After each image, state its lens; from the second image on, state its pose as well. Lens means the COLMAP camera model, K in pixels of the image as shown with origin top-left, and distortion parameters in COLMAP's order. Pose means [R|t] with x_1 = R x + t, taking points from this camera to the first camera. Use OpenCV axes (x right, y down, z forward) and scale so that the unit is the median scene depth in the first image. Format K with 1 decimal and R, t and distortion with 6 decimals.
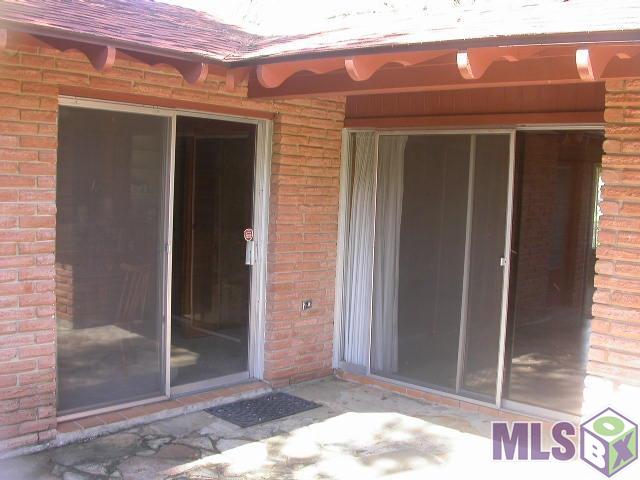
lens RADIAL K [[743.0, 0, 333.8], [0, 743.0, 239.4], [0, 0, 1]] dist [-0.147005, 0.004454]
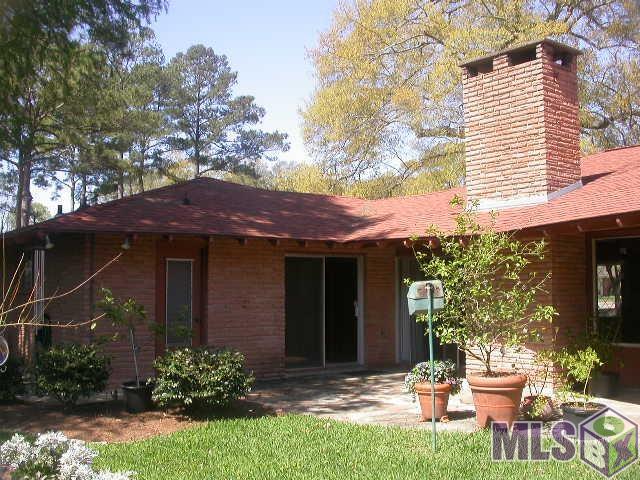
lens RADIAL K [[736.2, 0, 320.0], [0, 736.2, 240.0], [0, 0, 1]] dist [-0.184253, 0.061477]
pose [[0.979570, -0.055191, -0.193382, 0.247358], [0.026209, 0.988439, -0.149340, 0.144261], [0.199388, 0.141220, 0.969691, -1.380926]]
